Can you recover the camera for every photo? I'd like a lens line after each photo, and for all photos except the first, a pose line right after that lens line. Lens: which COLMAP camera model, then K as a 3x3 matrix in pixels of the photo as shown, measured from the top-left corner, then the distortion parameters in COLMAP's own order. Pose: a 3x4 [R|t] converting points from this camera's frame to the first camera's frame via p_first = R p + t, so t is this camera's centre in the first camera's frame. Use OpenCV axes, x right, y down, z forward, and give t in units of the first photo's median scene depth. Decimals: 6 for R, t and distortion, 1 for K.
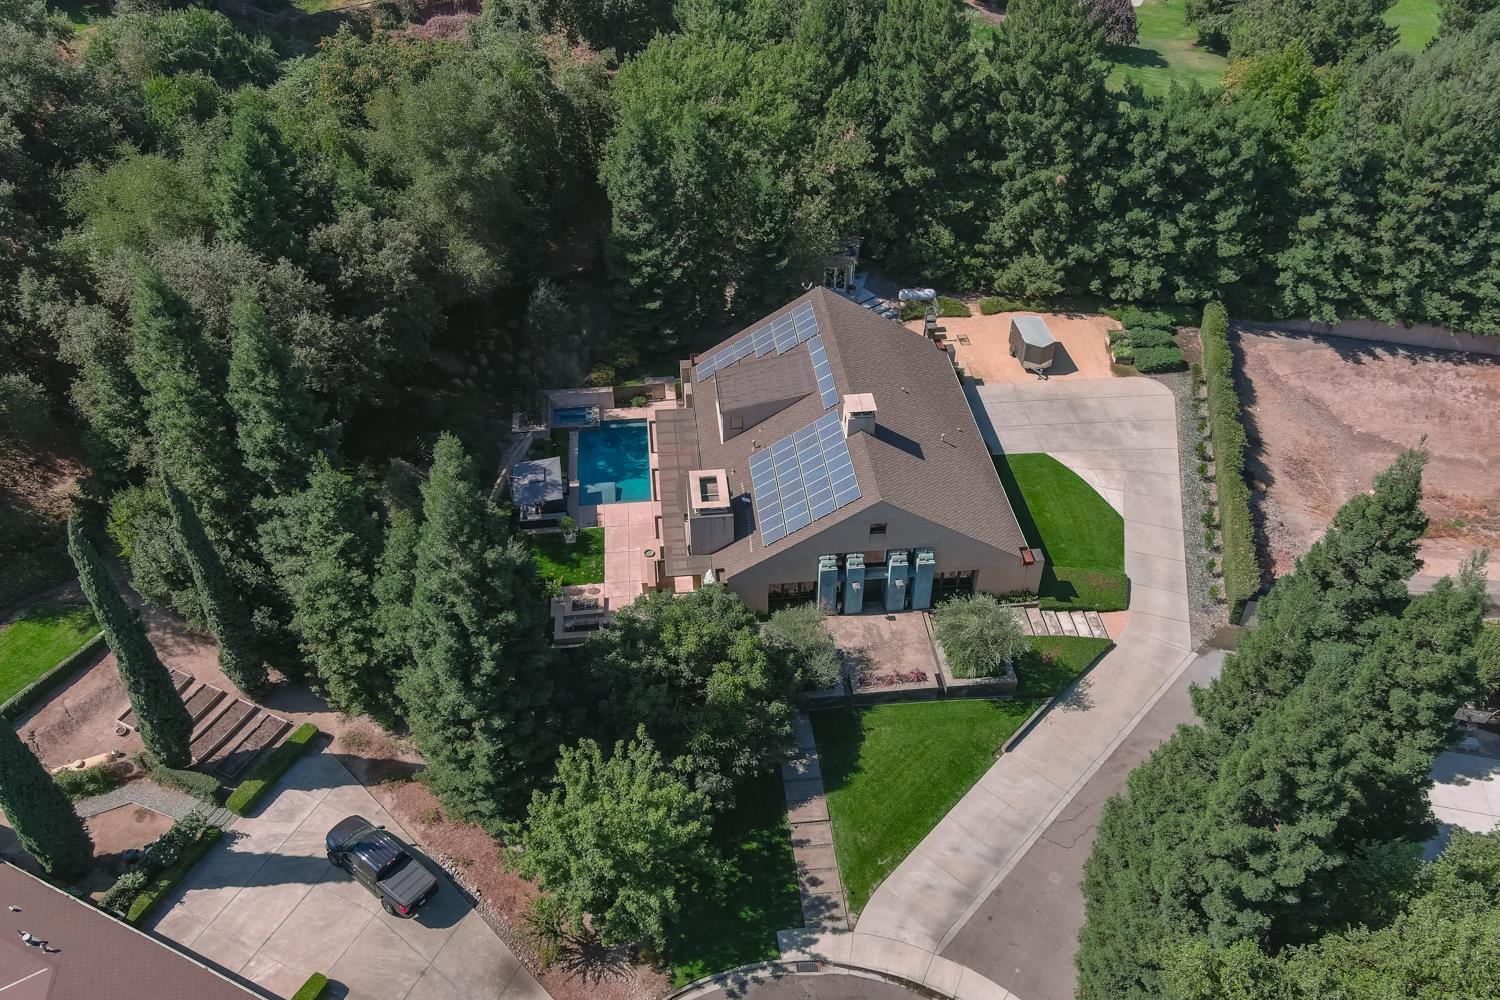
lens RADIAL K [[1160.8, 0, 750.0], [0, 1160.8, 500.0], [0, 0, 1]] dist [0.013286, -0.000780]
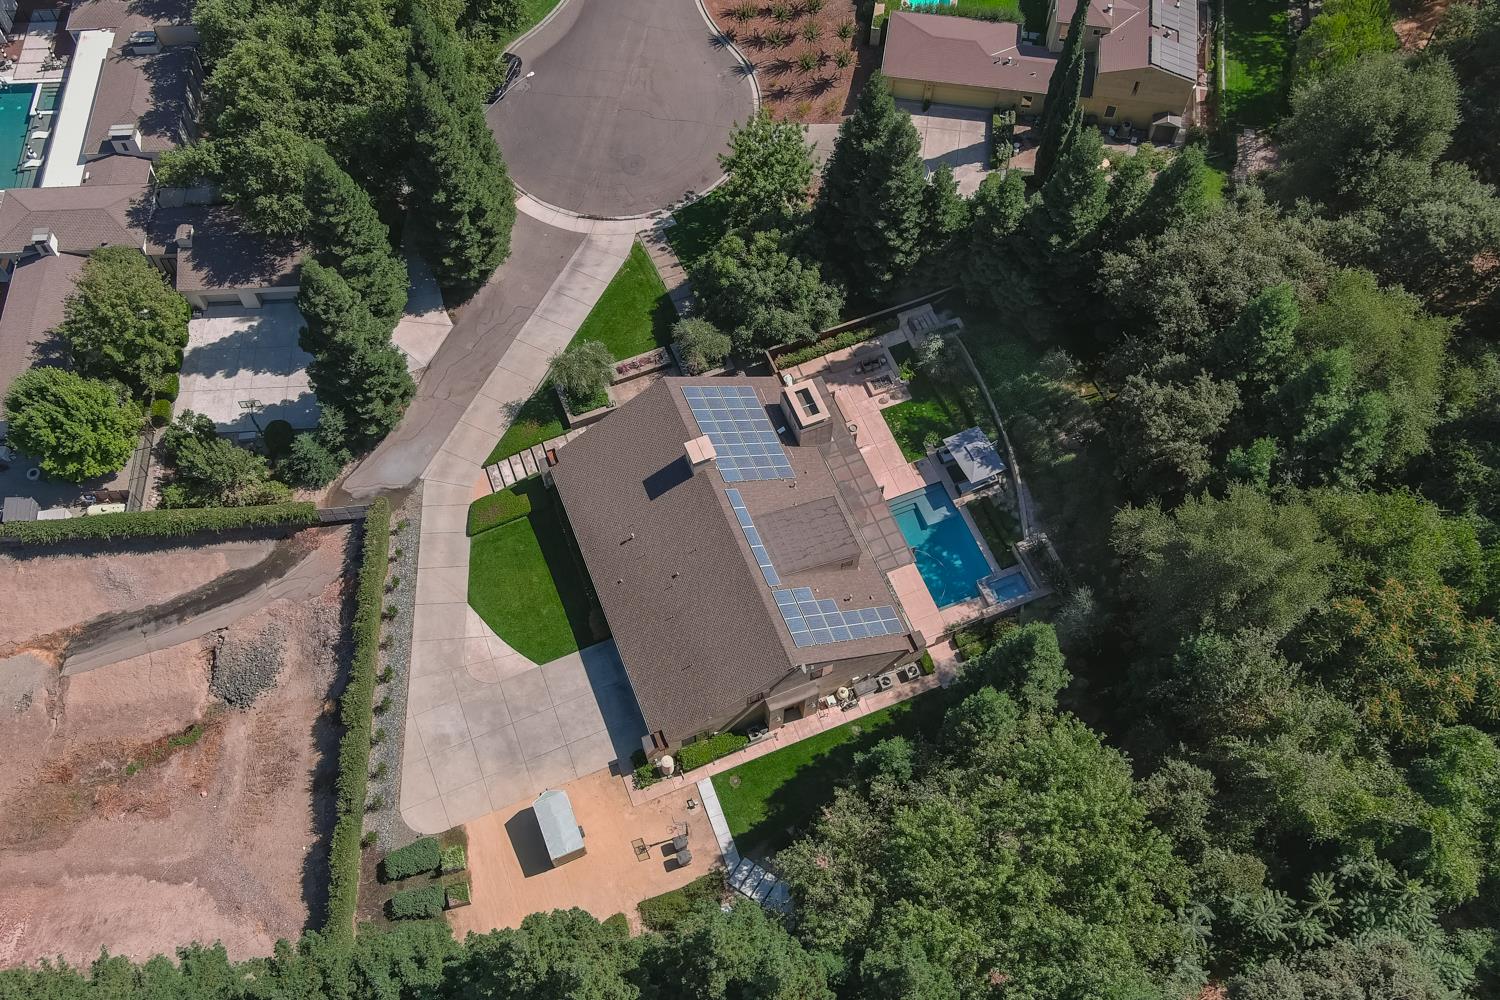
lens RADIAL K [[1160.8, 0, 750.0], [0, 1160.8, 500.0], [0, 0, 1]] dist [0.013286, -0.000780]
pose [[-0.958417, 0.259526, -0.118669, 0.159095], [-0.181170, -0.232065, 0.955679, -0.976990], [0.220485, 0.937439, 0.269434, 0.624685]]
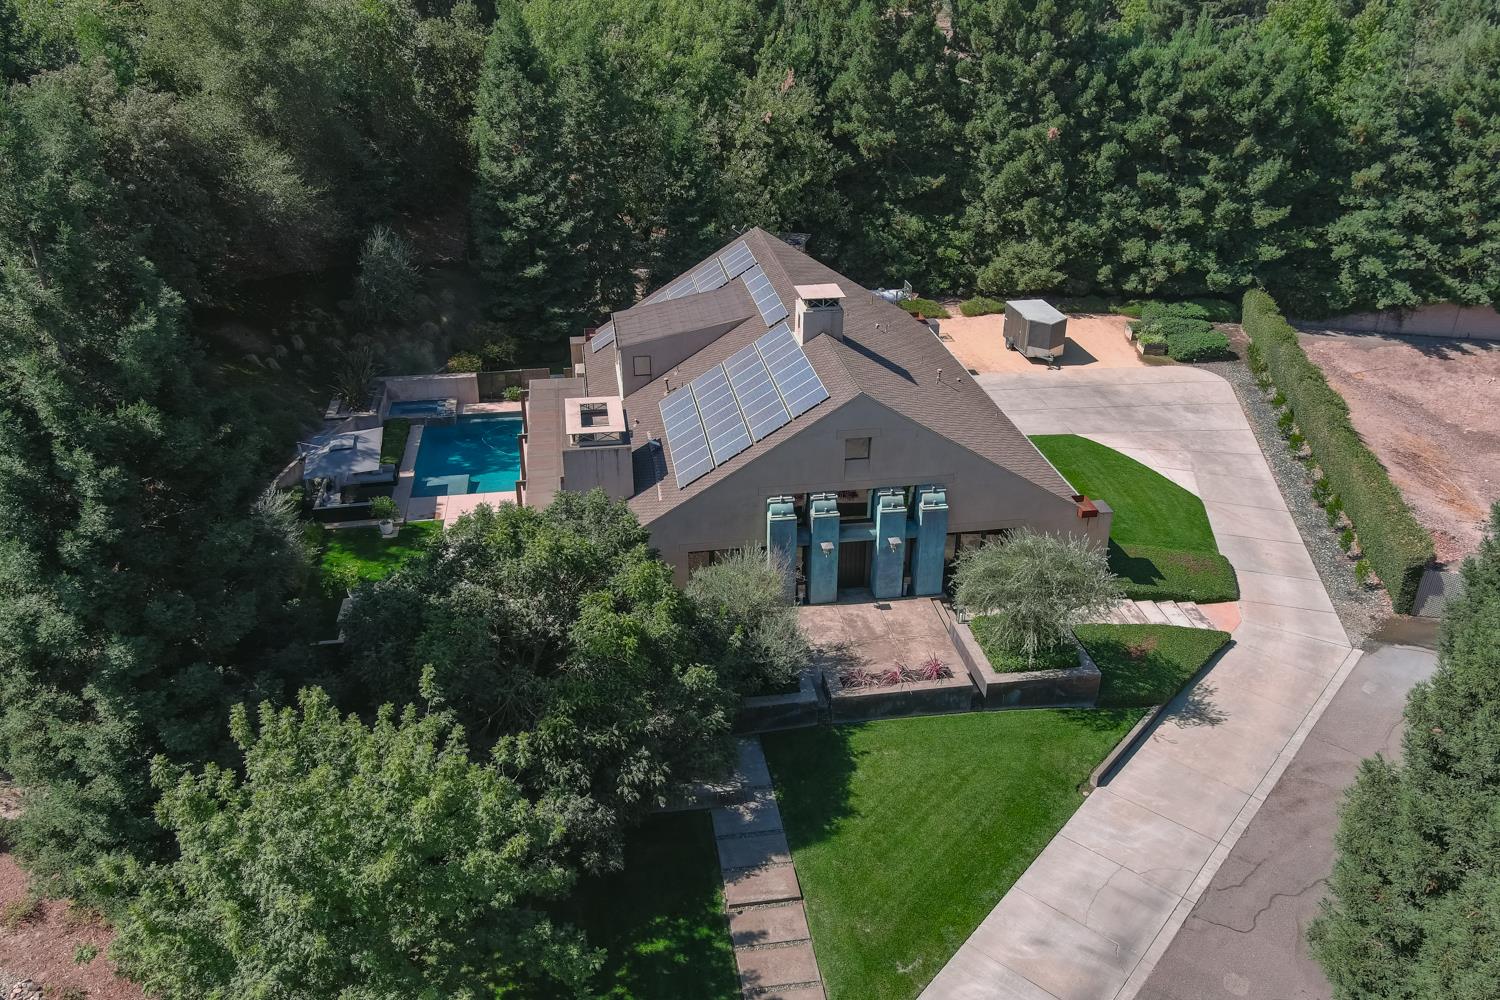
lens RADIAL K [[1160.8, 0, 750.0], [0, 1160.8, 500.0], [0, 0, 1]] dist [0.013286, -0.000780]
pose [[0.998569, -0.020908, 0.049230, 0.015551], [0.031658, 0.972926, -0.228938, 0.155796], [-0.043110, 0.230168, 0.972195, 0.310069]]
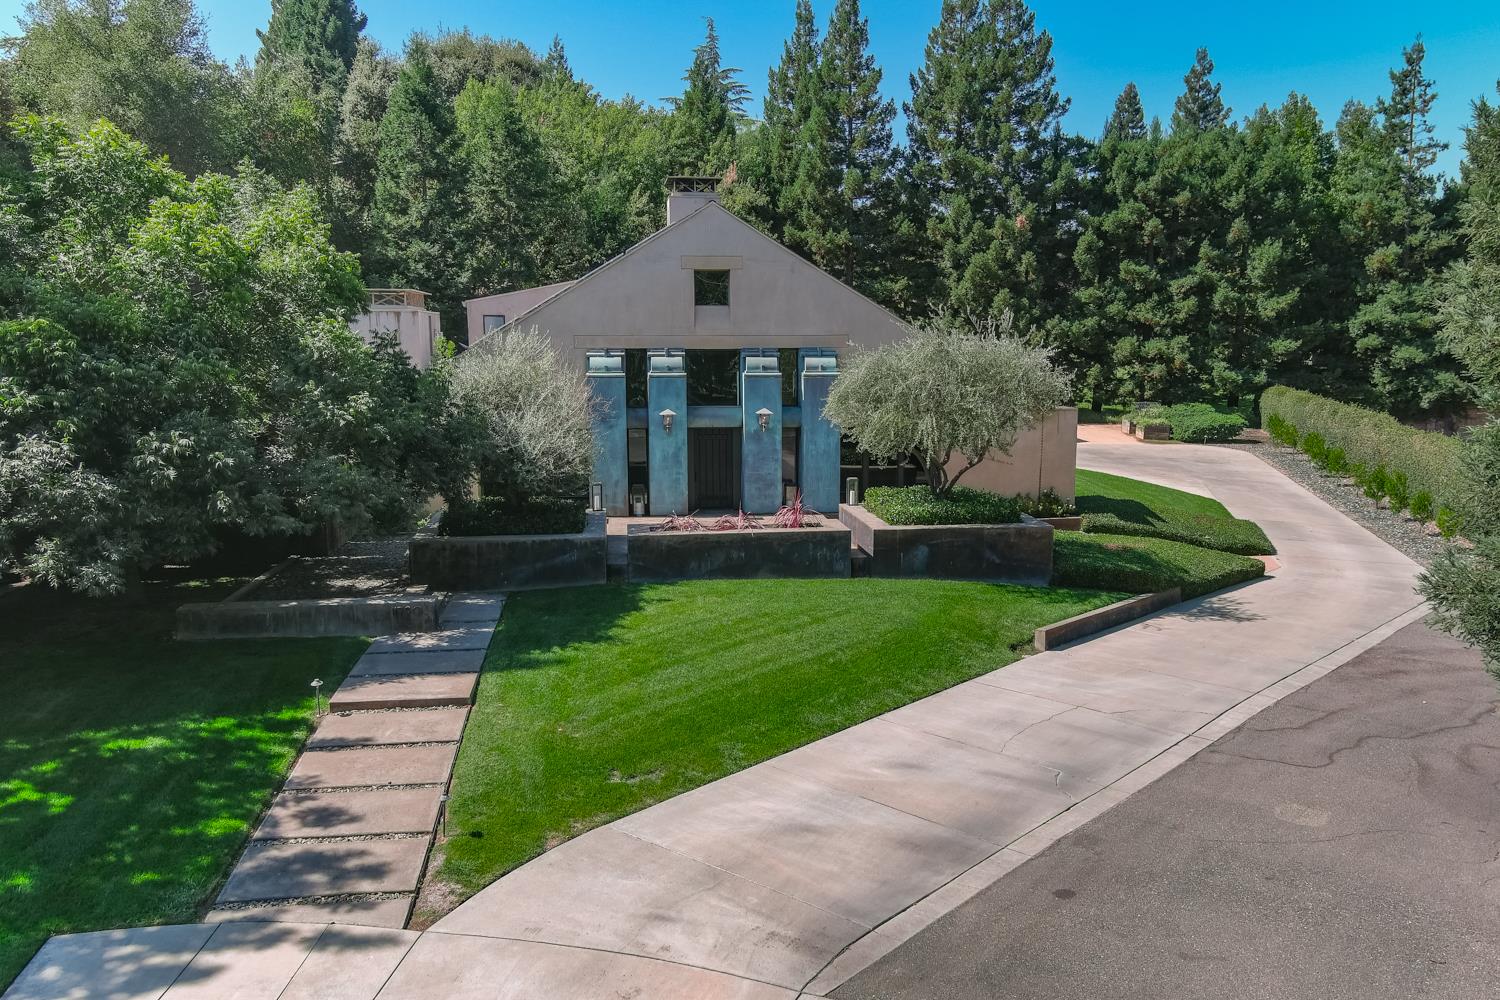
lens RADIAL K [[1153.3, 0, 763.1], [0, 1153.3, 499.7], [0, 0, 1]] dist [0.058108, -0.056769]
pose [[0.999803, -0.003832, 0.019493, 0.096993], [0.013758, 0.841368, -0.540288, 0.277542], [-0.014330, 0.540449, 0.841254, 0.518676]]
